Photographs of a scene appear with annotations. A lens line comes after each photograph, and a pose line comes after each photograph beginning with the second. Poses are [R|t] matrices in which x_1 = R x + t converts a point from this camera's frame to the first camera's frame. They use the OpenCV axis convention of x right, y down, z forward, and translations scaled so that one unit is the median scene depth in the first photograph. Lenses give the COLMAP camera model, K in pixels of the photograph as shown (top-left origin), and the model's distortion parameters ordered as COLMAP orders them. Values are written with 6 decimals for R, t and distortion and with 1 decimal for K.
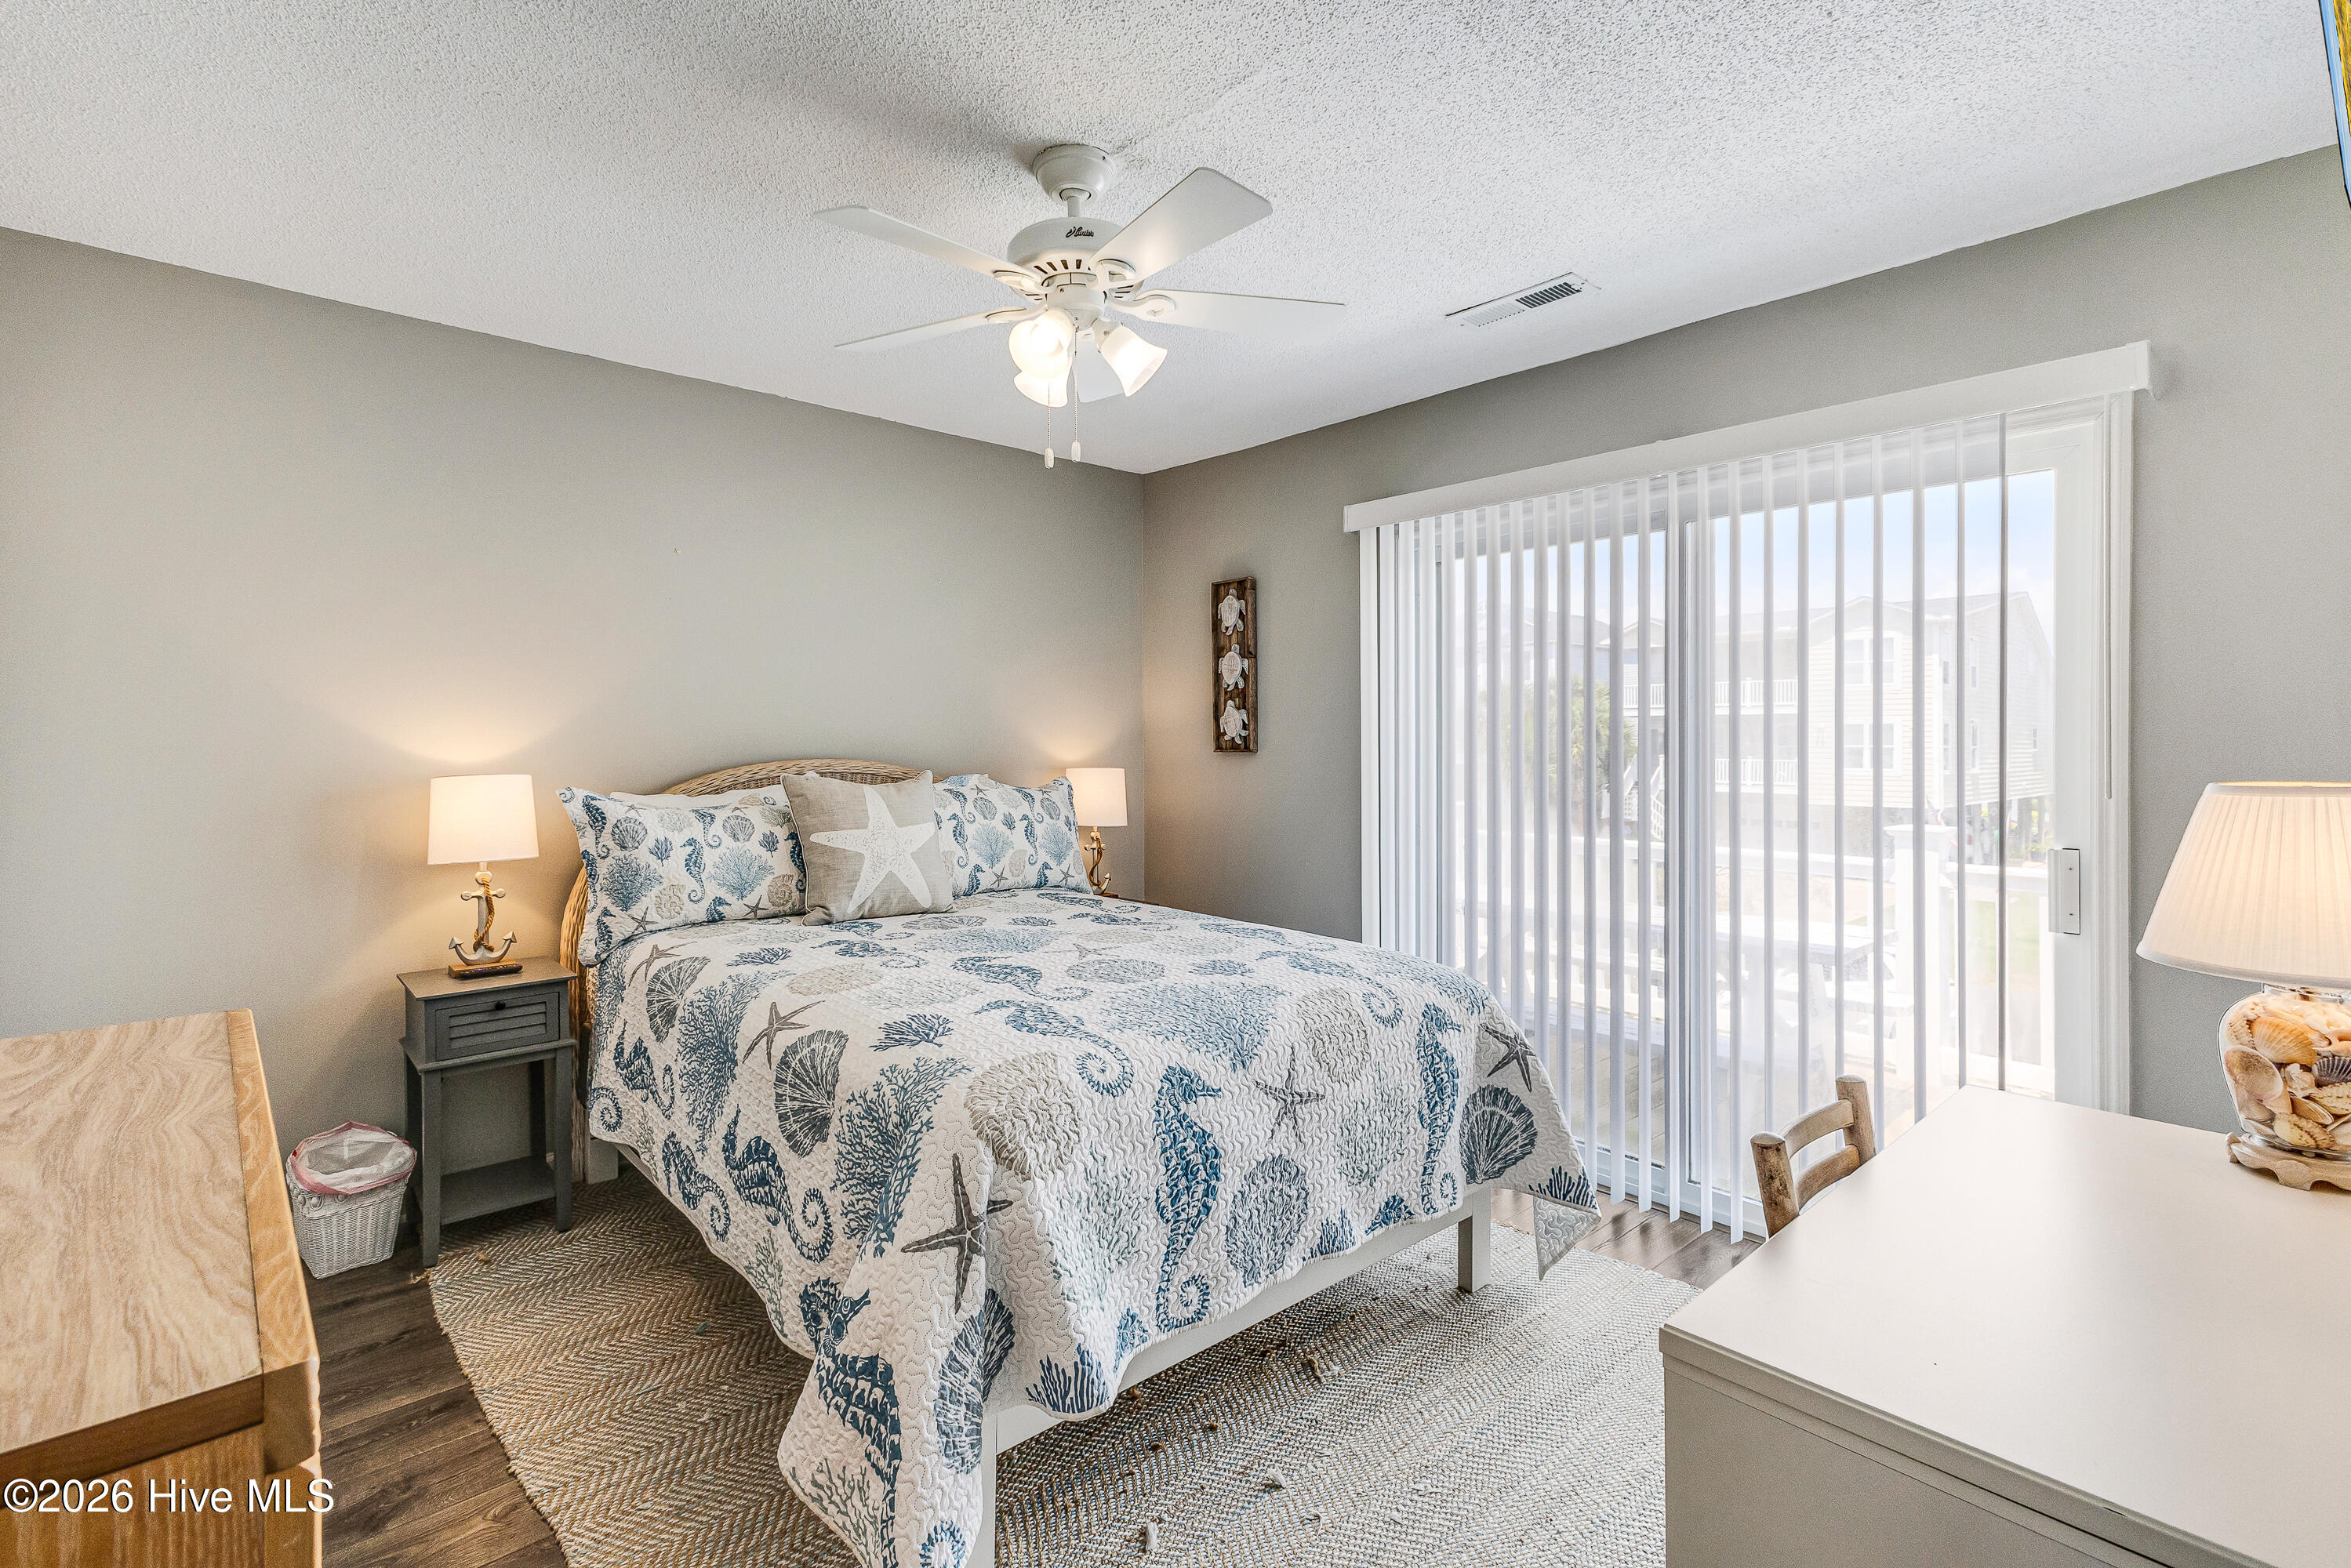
lens RADIAL K [[1087.5, 0, 1152.8], [0, 1087.5, 757.4], [0, 0, 1]] dist [0.013174, -0.000134]
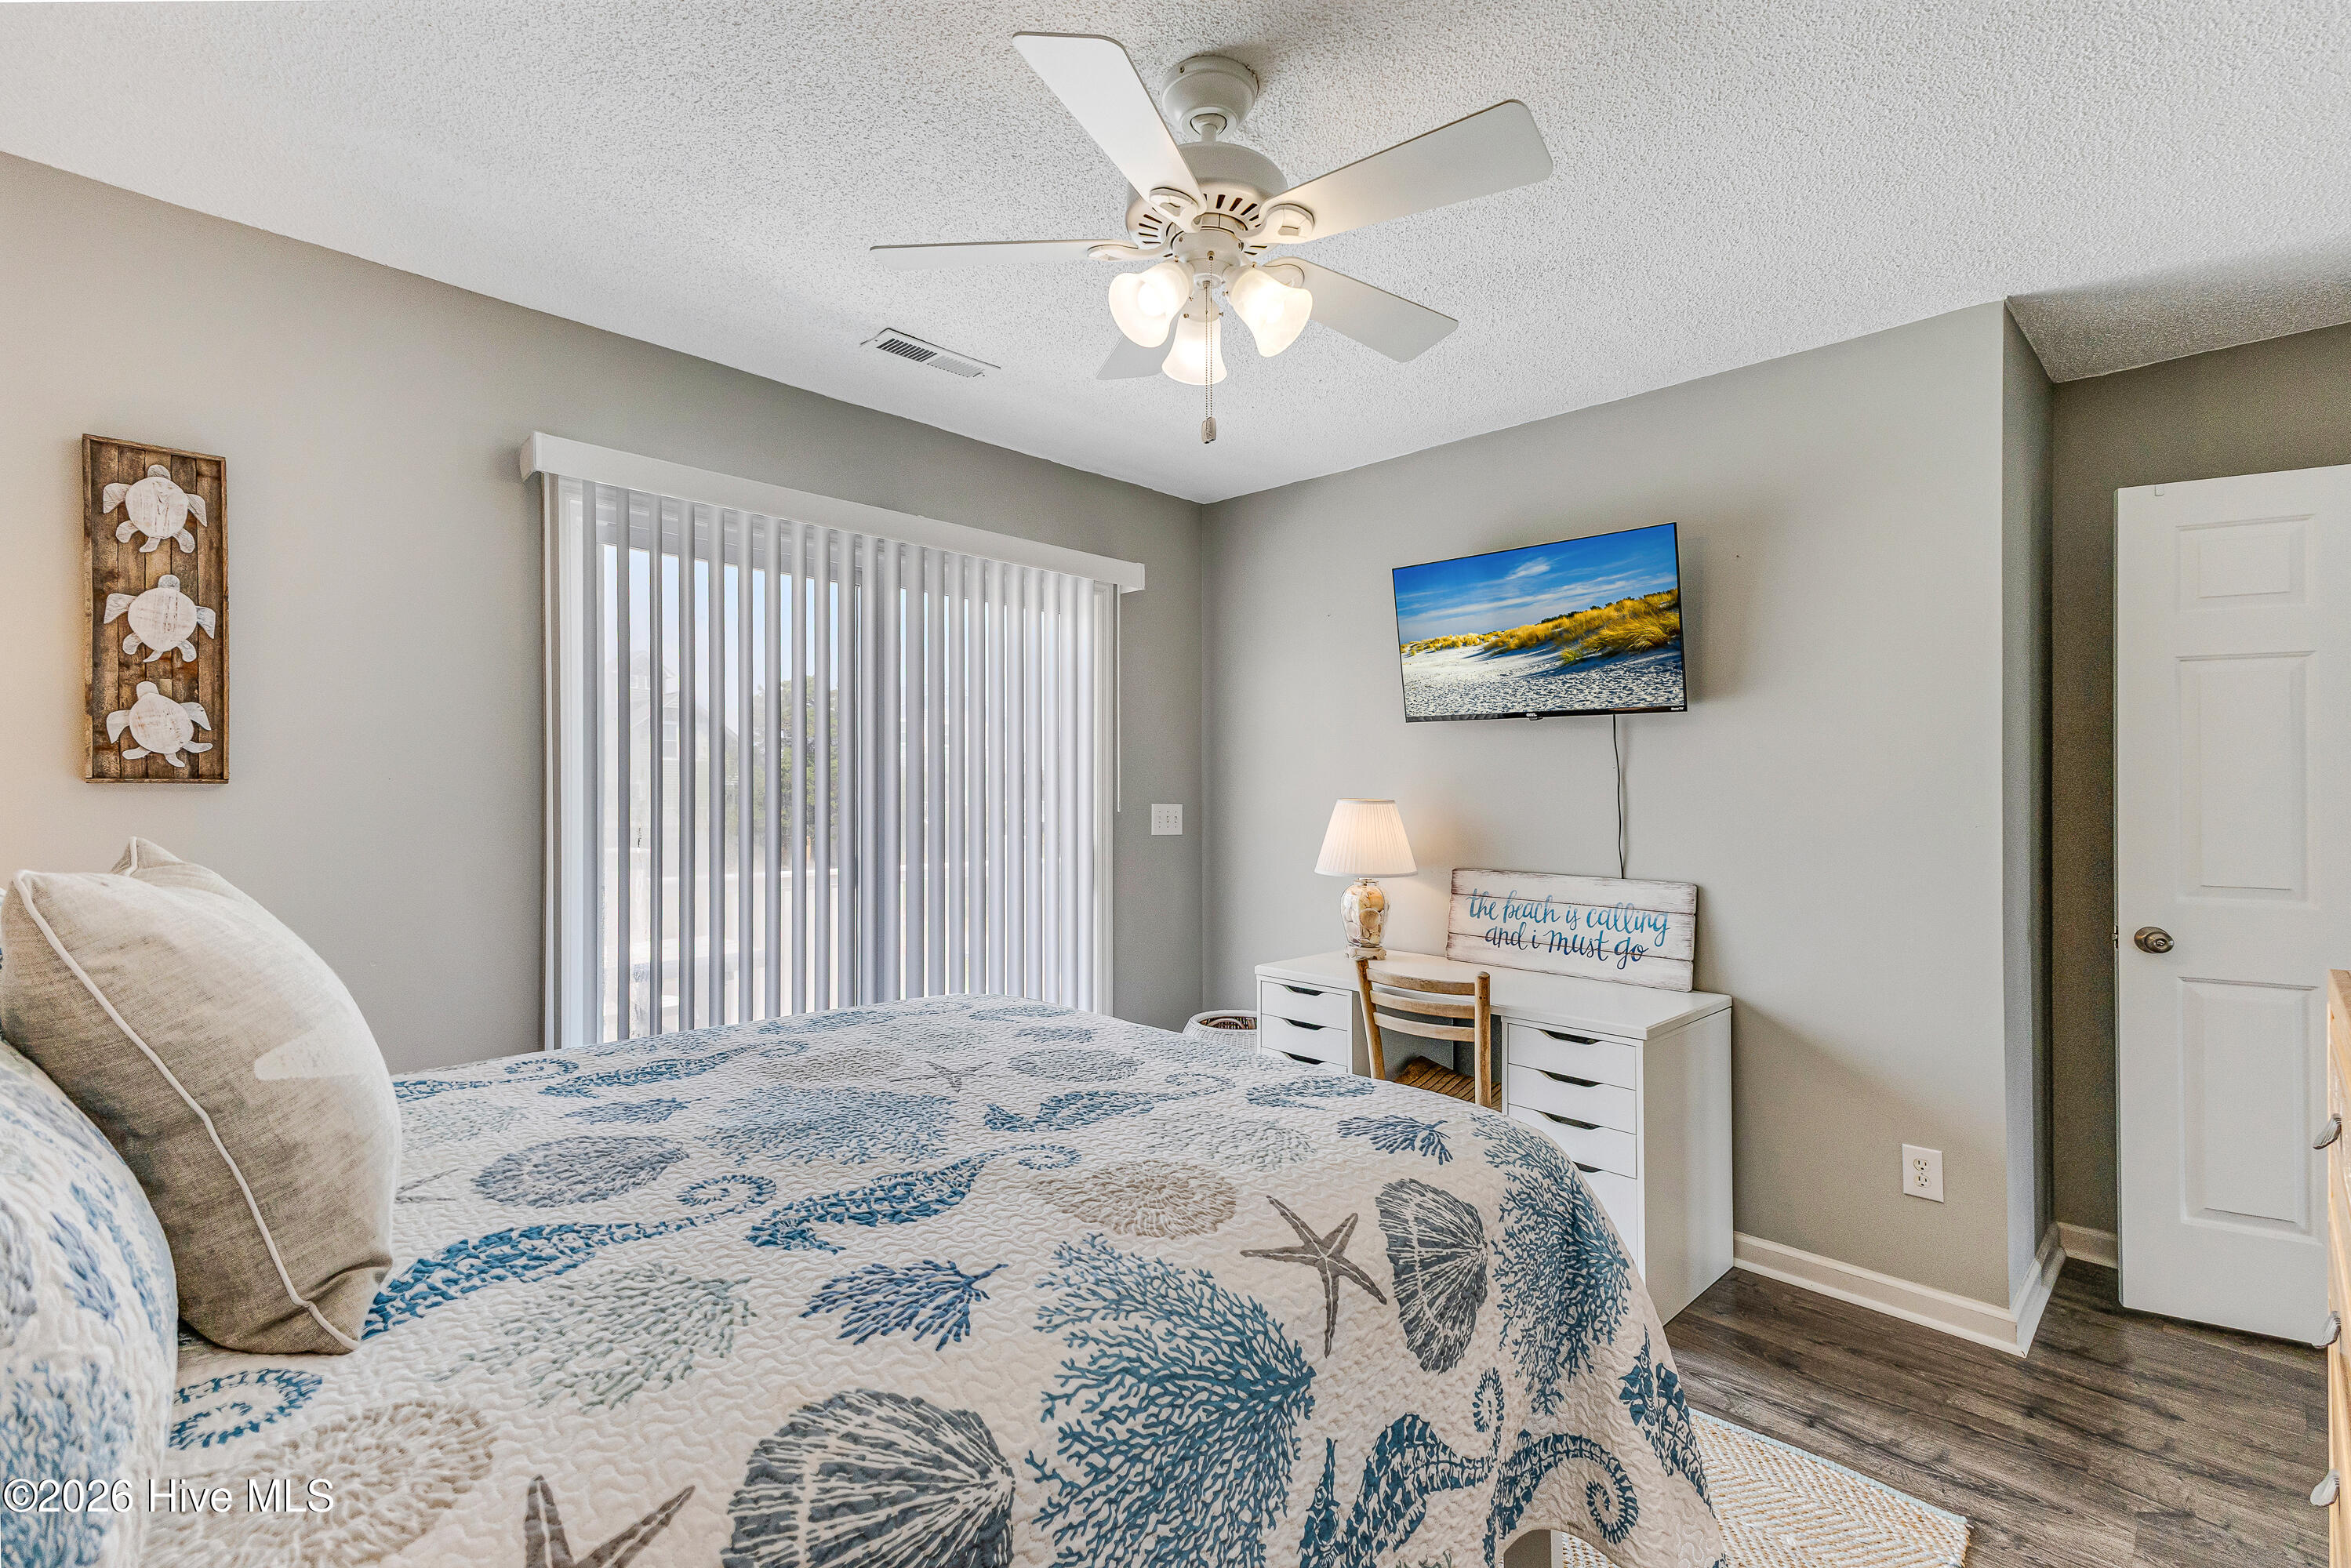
lens RADIAL K [[1028.3, 0, 1173.8], [0, 1028.3, 770.3], [0, 0, 1]] dist [0.017676, -0.005896]
pose [[-0.048158, 0.014273, 0.998738, -0.443893], [0.003119, 0.999895, -0.014139, -0.002111], [-0.998835, 0.002434, -0.048197, 0.549646]]
